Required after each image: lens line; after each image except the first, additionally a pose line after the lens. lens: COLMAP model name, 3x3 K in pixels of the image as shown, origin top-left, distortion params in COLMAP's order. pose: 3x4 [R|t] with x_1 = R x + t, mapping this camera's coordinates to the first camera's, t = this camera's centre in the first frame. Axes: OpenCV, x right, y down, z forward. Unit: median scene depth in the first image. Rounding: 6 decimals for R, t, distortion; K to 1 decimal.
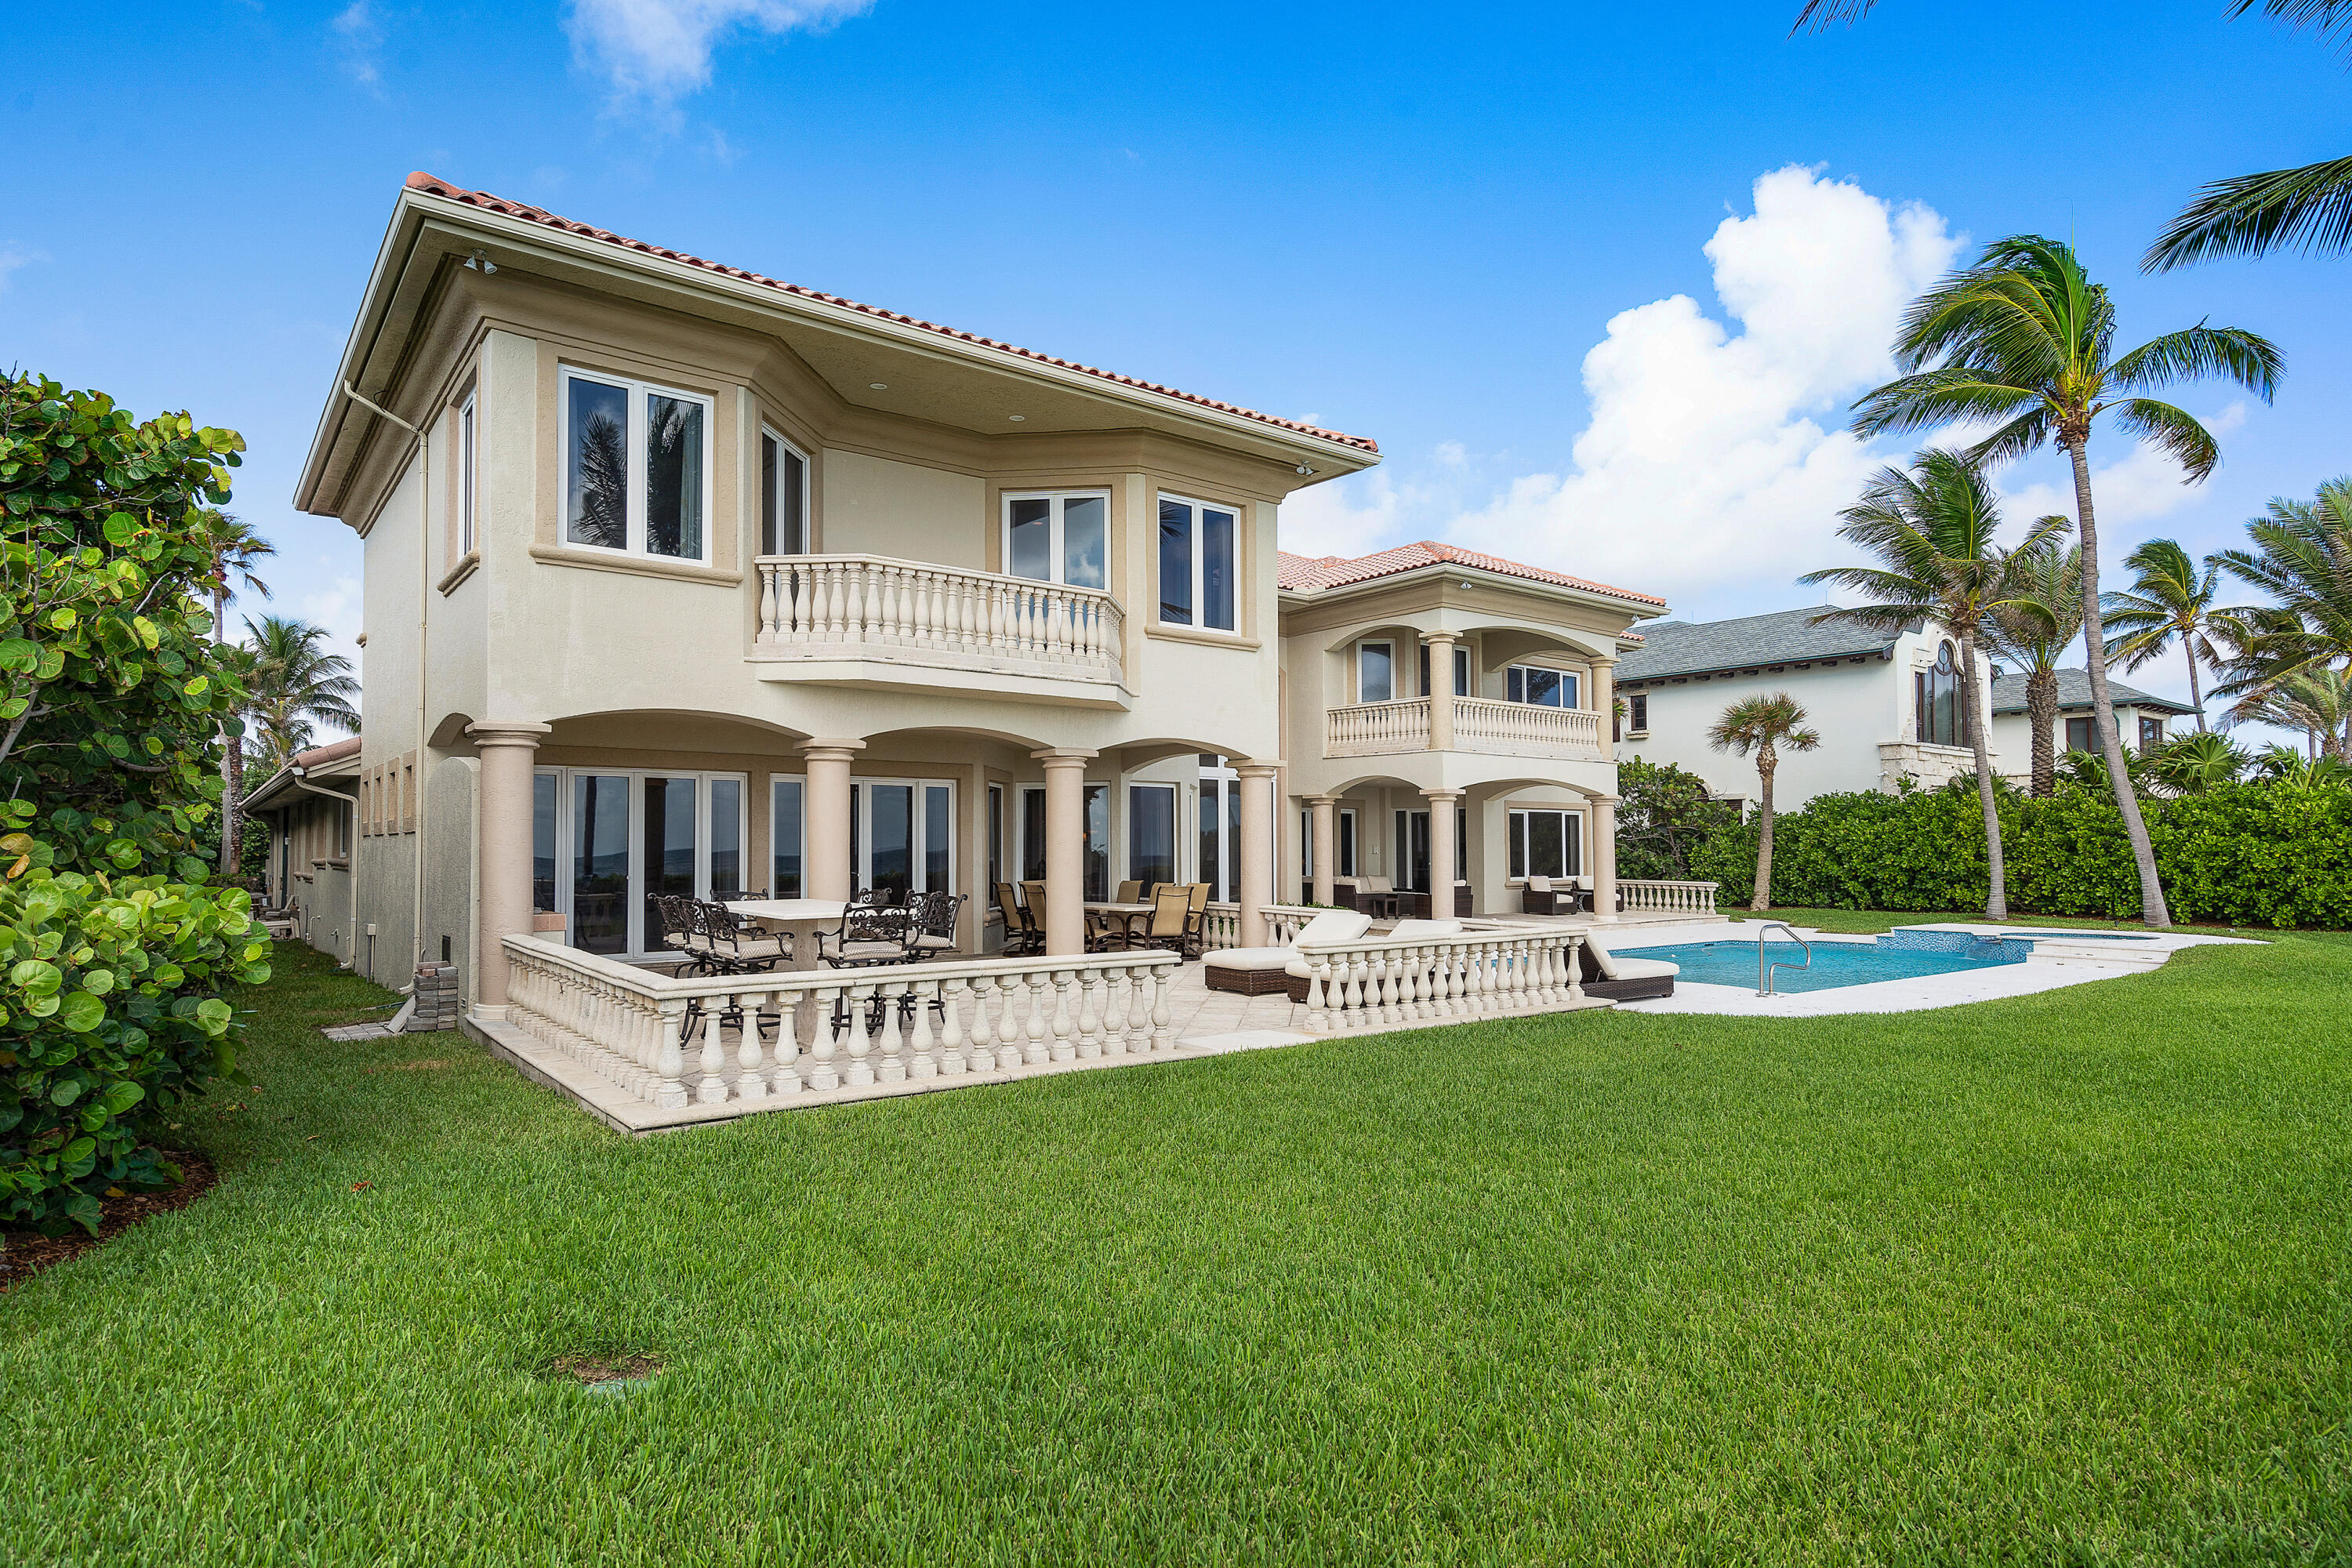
lens RADIAL K [[1318.8, 0, 1261.4], [0, 1318.8, 837.0], [0, 0, 1]] dist [0.002631, -0.003032]
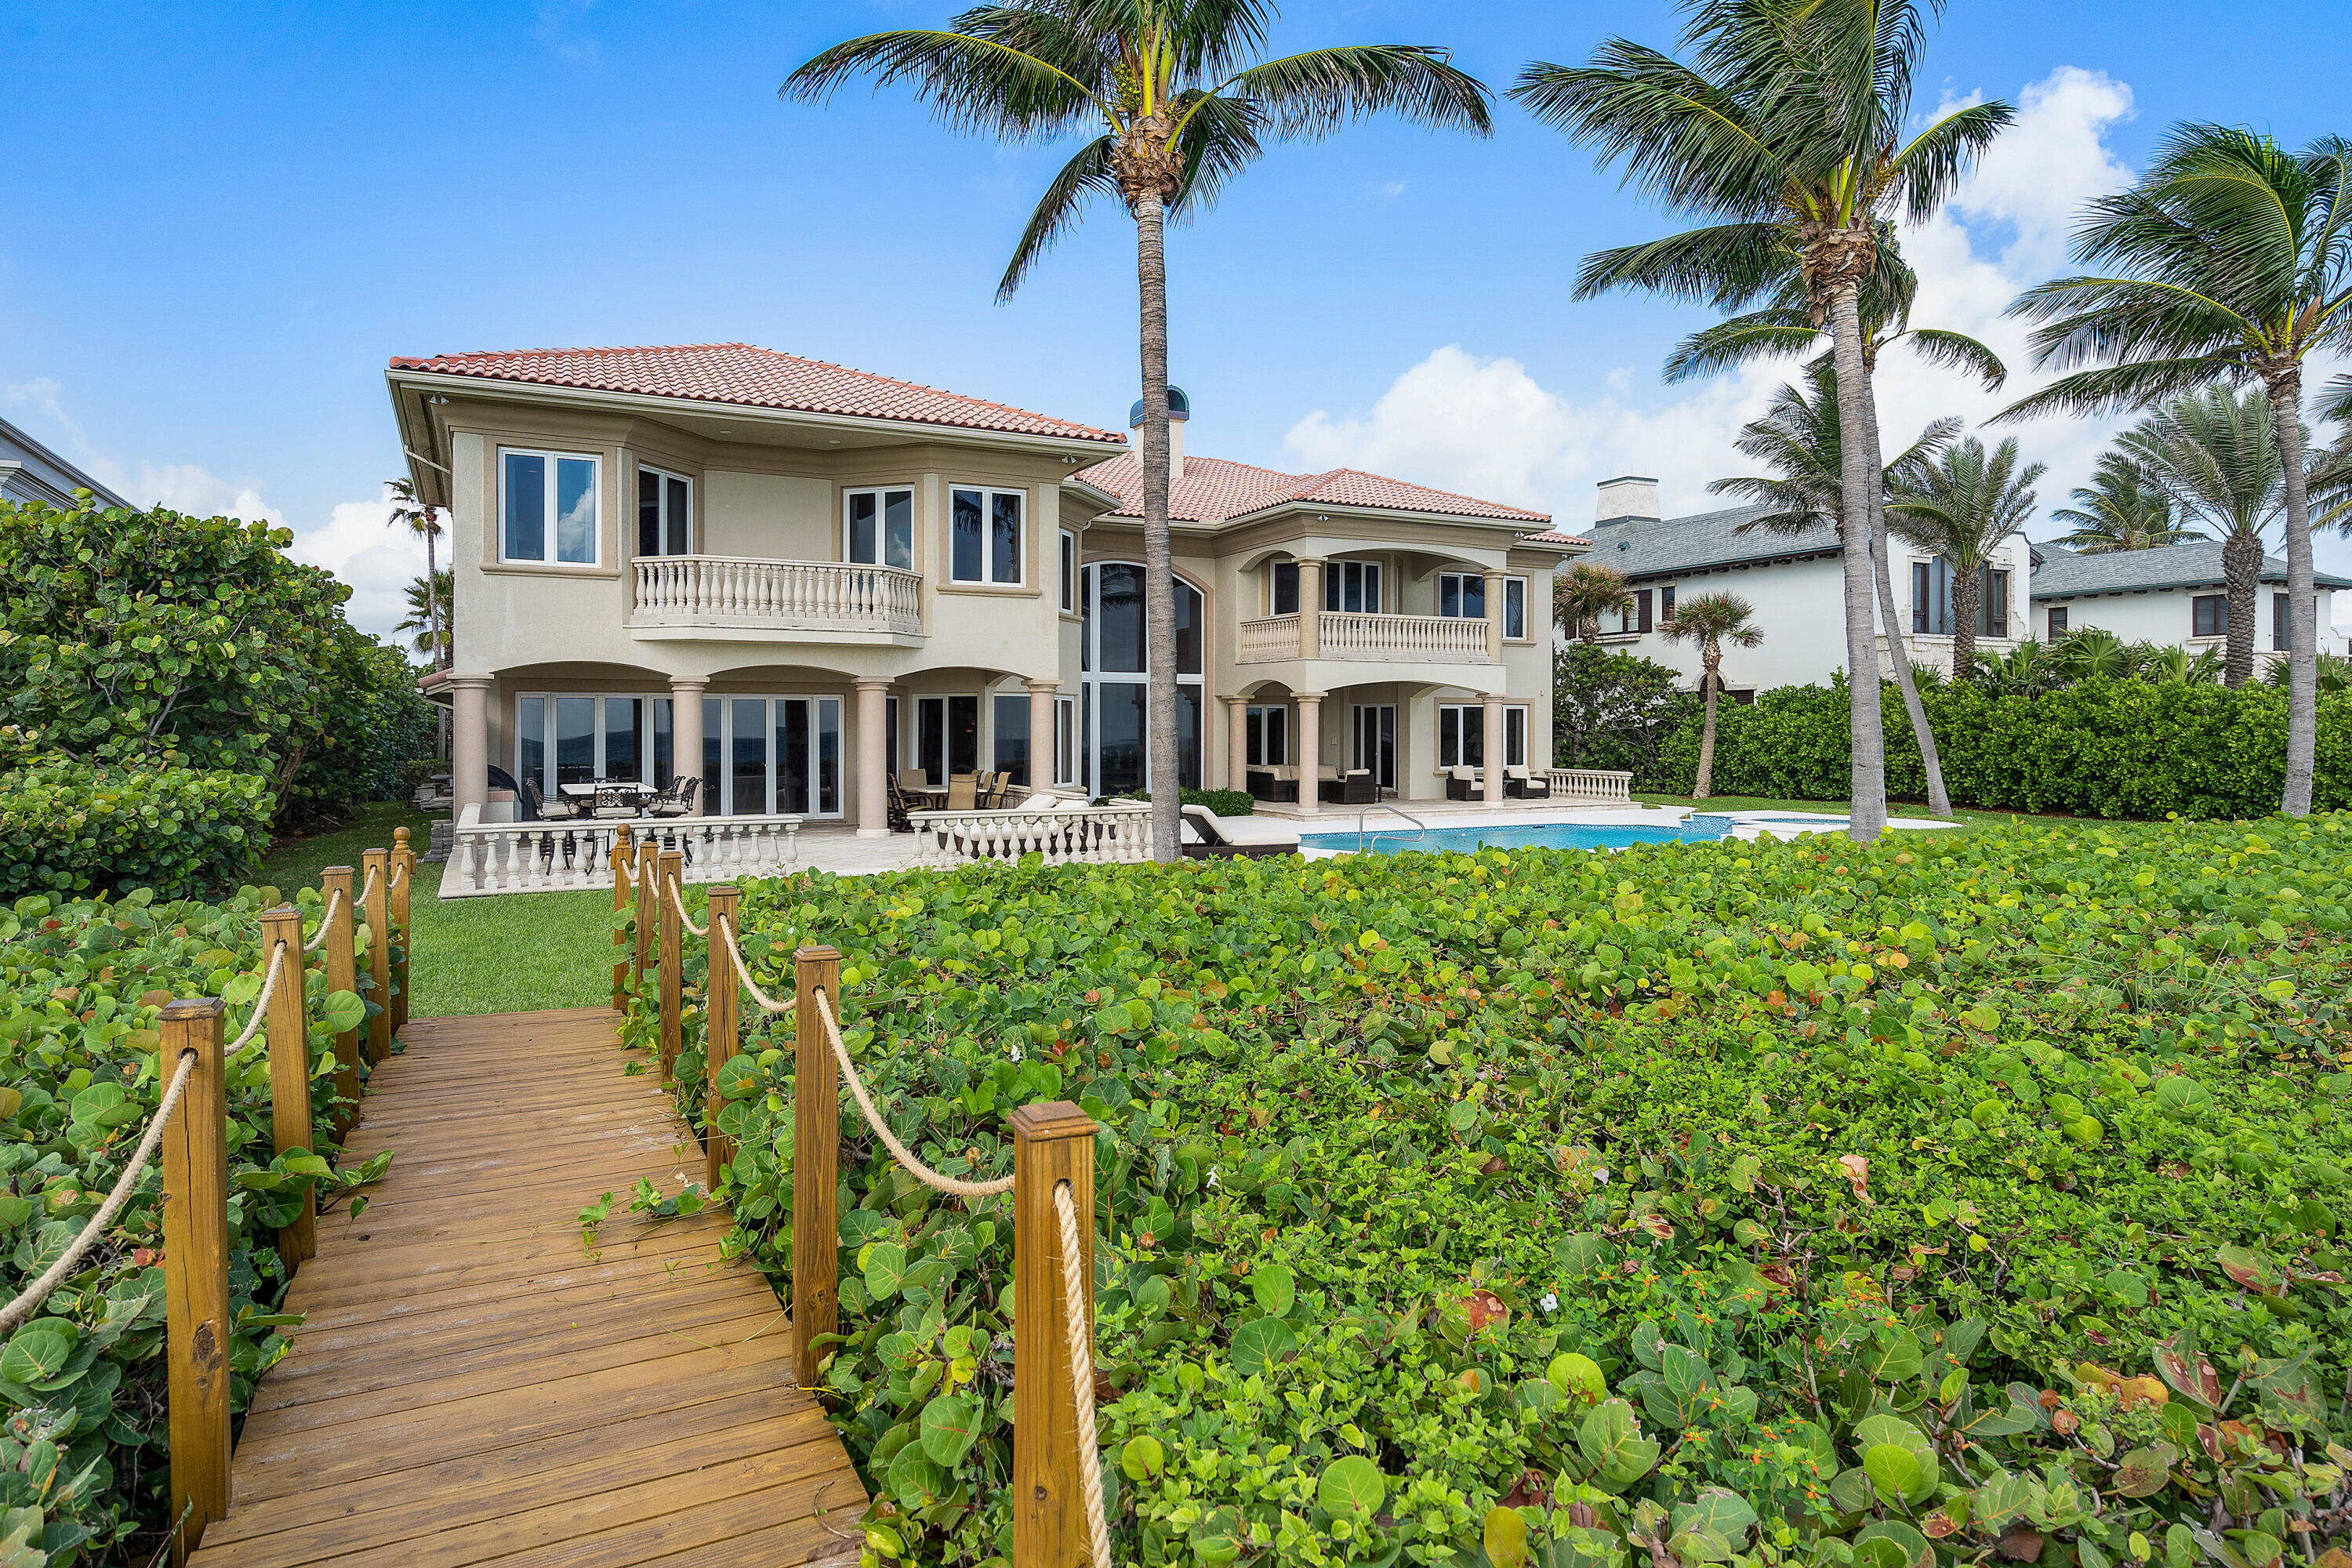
lens RADIAL K [[1318.8, 0, 1168.0], [0, 1318.8, 769.4], [0, 0, 1]] dist [0.002631, -0.003032]
pose [[0.982194, 0.004872, -0.187804, 0.241130], [0.002030, 0.999330, 0.036544, -0.010627], [0.187856, -0.036274, 0.981526, -0.183756]]
